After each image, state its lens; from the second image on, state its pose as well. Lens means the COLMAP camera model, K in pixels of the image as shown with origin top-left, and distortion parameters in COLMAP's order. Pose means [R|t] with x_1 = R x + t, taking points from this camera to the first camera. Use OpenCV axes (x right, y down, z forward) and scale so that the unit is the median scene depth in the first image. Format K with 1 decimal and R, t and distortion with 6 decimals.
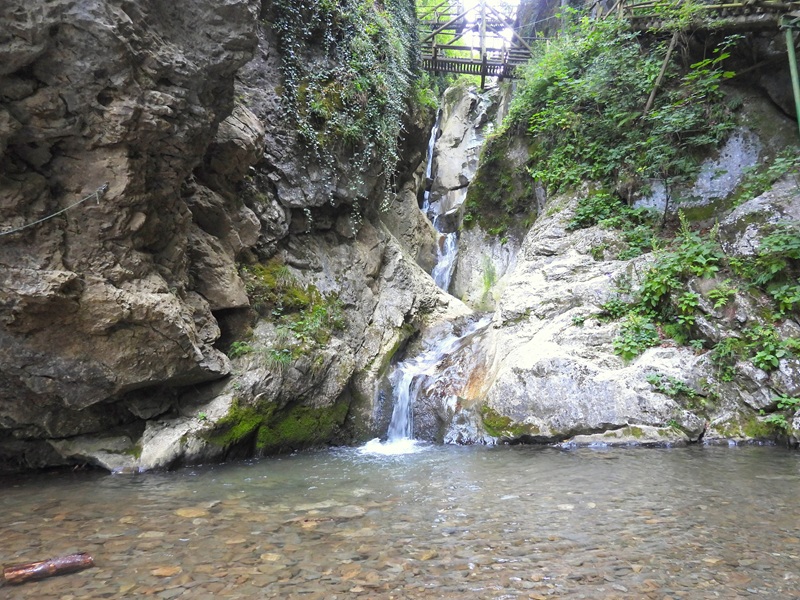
lens RADIAL K [[576.4, 0, 400.0], [0, 576.4, 296.7], [0, 0, 1]] dist [-0.029194, 0.002658]
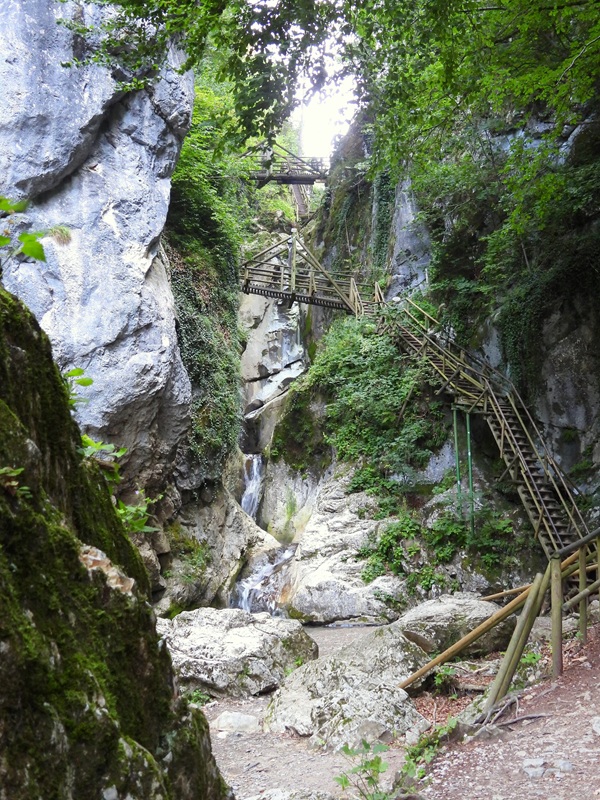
lens RADIAL K [[1087.2, 0, 296.1], [0, 1087.2, 404.5], [0, 0, 1]] dist [0.017432, 0.000000]
pose [[0.984589, 0.042554, 0.169628, -0.449985], [-0.036998, 0.998674, -0.035783, -0.330303], [-0.170926, 0.028956, 0.984858, -2.441633]]
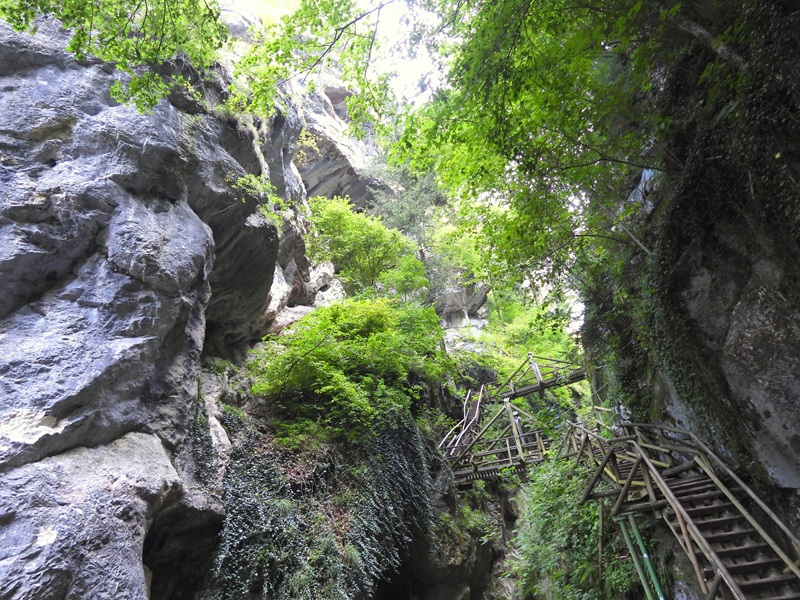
lens RADIAL K [[646.9, 0, 399.6], [0, 646.9, 295.4], [0, 0, 1]] dist [-0.013089, 0.004950]
pose [[0.928317, -0.310073, -0.205140, 0.660593], [0.163738, 0.836341, -0.523185, -0.262420], [0.333793, 0.452093, 0.827161, -0.270344]]
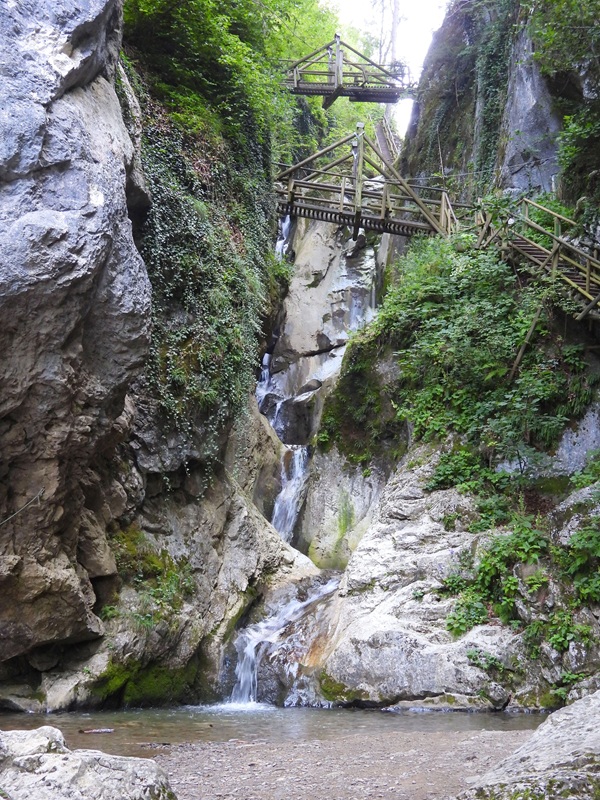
lens RADIAL K [[1193.0, 0, 297.9], [0, 1193.0, 400.5], [0, 0, 1]] dist [0.016093, 0.000000]
pose [[0.994500, 0.056792, 0.087998, -0.126989], [-0.051379, 0.996715, -0.062602, -0.177620], [-0.091265, 0.057736, 0.994152, -1.253727]]
